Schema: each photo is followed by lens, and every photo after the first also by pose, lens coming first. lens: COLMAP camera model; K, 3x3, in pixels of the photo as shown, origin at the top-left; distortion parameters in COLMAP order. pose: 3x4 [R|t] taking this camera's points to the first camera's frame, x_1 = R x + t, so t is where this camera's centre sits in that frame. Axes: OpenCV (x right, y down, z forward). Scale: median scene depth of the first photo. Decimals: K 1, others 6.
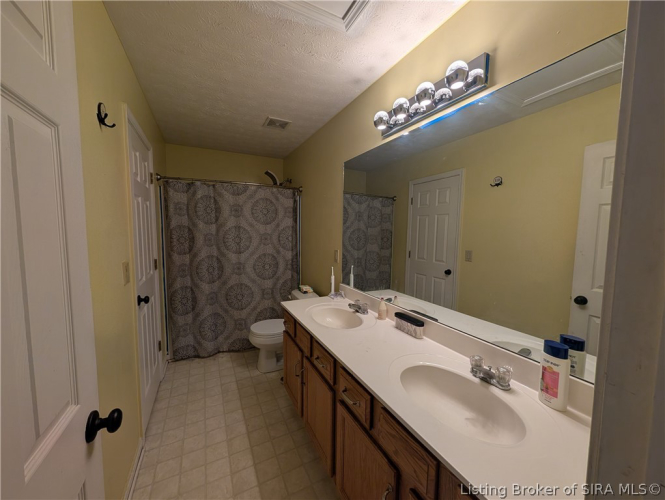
lens RADIAL K [[247.4, 0, 332.4], [0, 247.4, 246.7], [0, 0, 1]] dist [-0.001812, 0.000001]
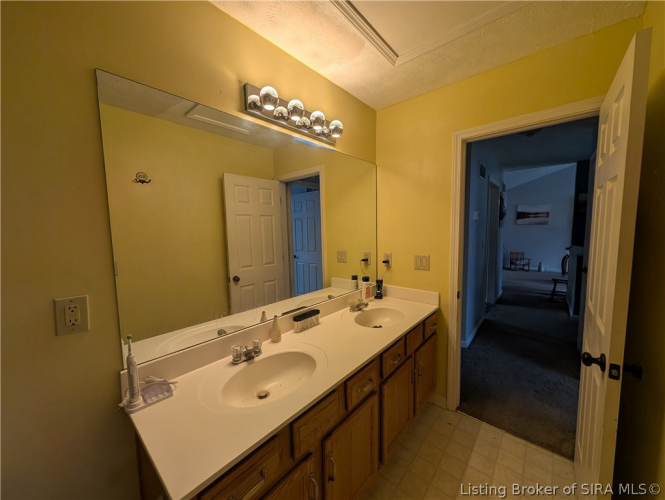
lens RADIAL K [[247.4, 0, 326.0], [0, 247.4, 250.5], [0, 0, 1]] dist [-0.001812, 0.000001]
pose [[-0.369331, -0.088025, 0.925120, -0.489535], [0.072305, 0.989764, 0.123042, -0.082389], [-0.926481, 0.112334, -0.359186, 0.880926]]
